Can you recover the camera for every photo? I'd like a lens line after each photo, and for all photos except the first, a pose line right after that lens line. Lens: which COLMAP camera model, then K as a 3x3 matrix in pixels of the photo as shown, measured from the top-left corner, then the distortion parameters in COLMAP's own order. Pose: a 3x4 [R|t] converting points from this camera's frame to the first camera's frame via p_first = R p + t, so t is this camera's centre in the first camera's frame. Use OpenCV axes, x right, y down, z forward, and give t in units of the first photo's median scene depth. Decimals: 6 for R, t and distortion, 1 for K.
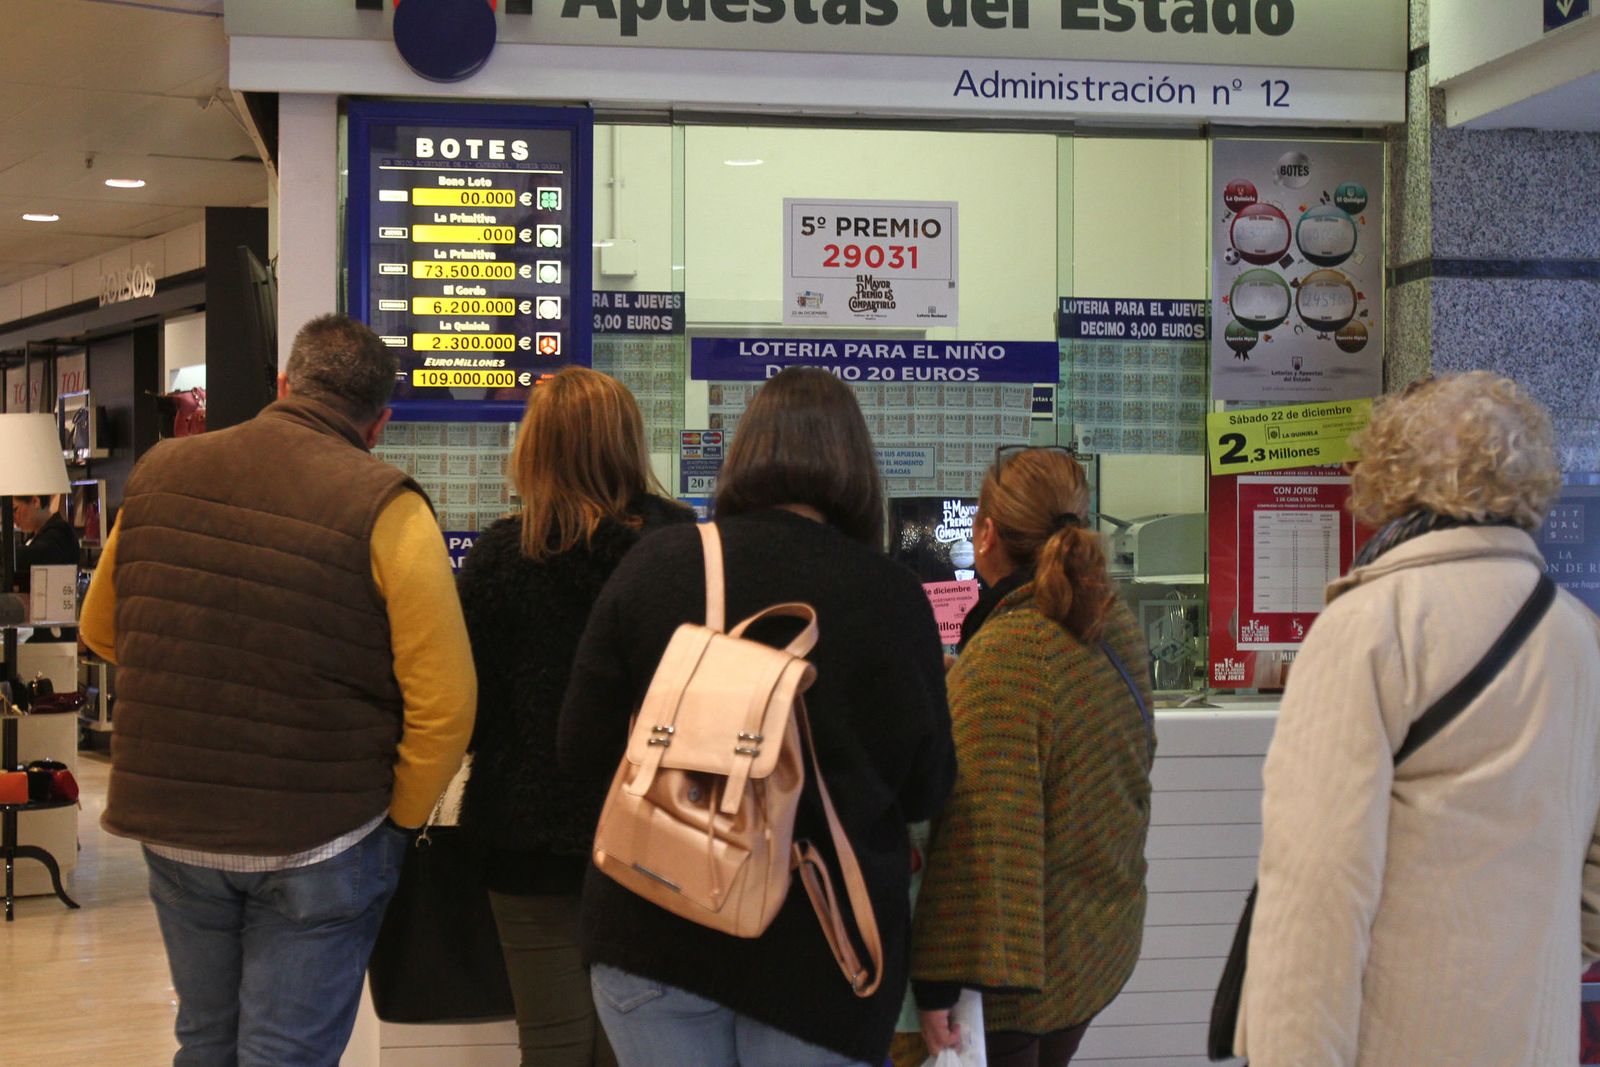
lens RADIAL K [[2480.4, 0, 774.9], [0, 2480.4, 498.9], [0, 0, 1]] dist [-0.023199, 0.000000]
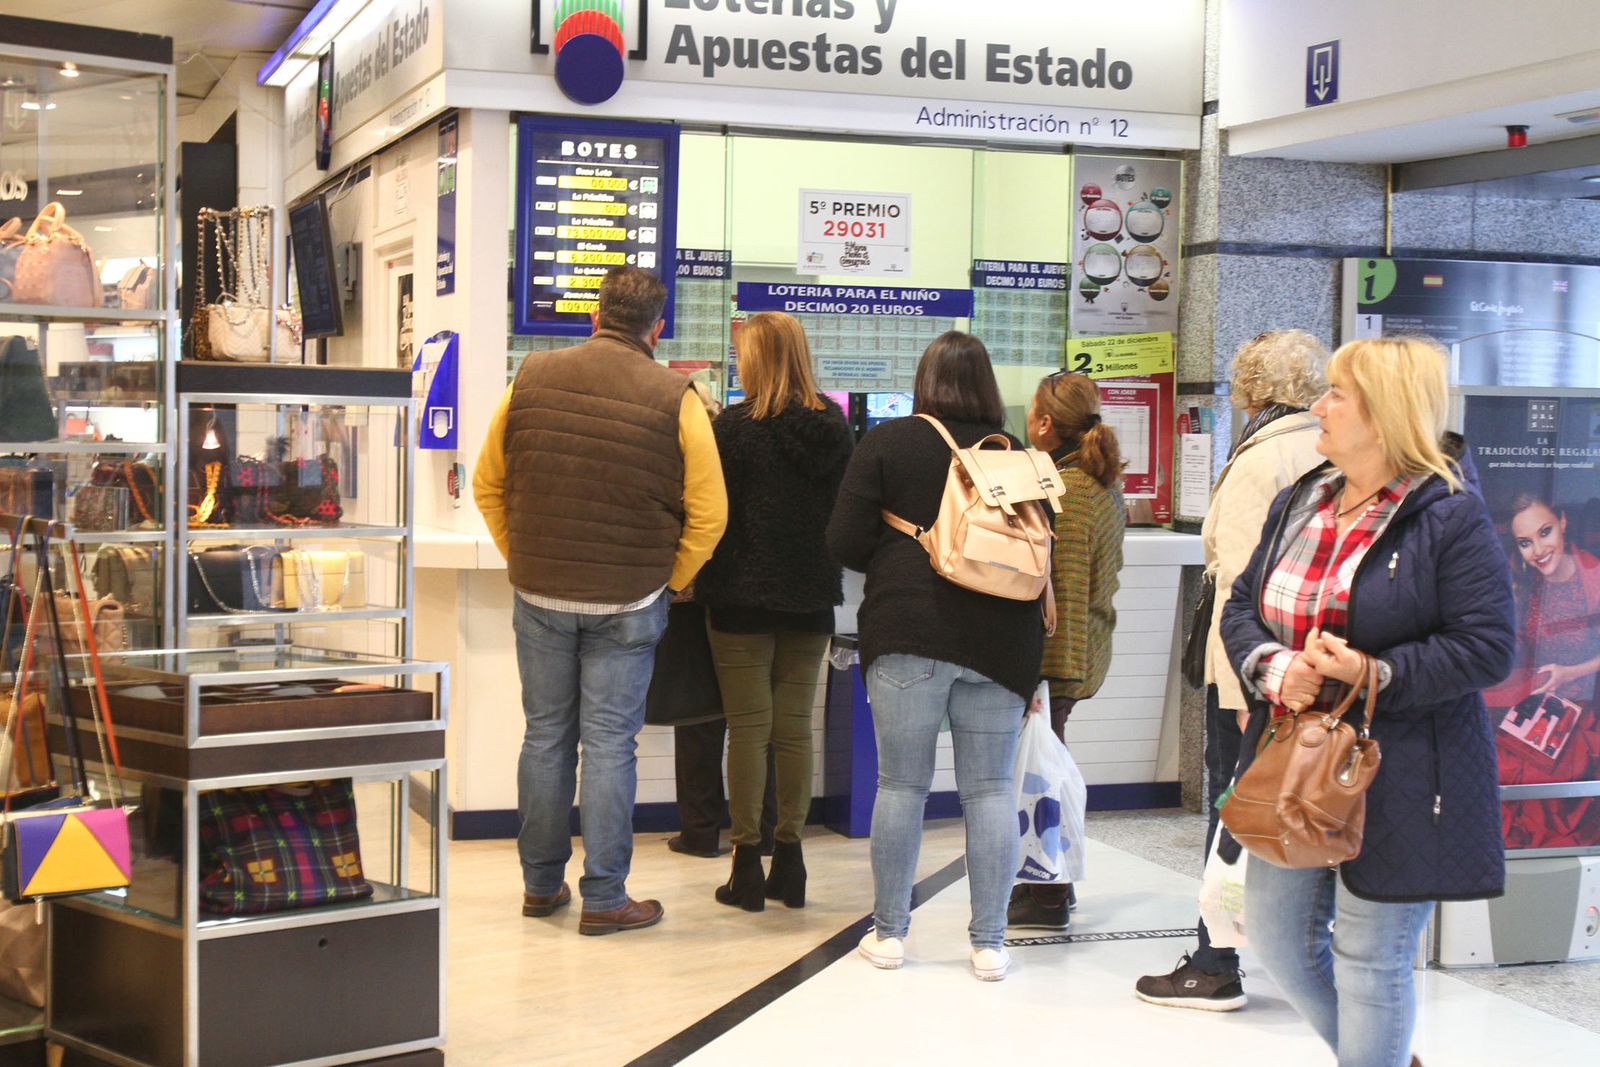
lens RADIAL K [[2480.4, 0, 810.3], [0, 2480.4, 528.4], [0, 0, 1]] dist [-0.023199, 0.000000]
pose [[0.981396, 0.004906, 0.191932, -0.273878], [-0.016263, 0.998205, 0.057642, -0.004441], [-0.191304, -0.059691, 0.979714, -0.461559]]
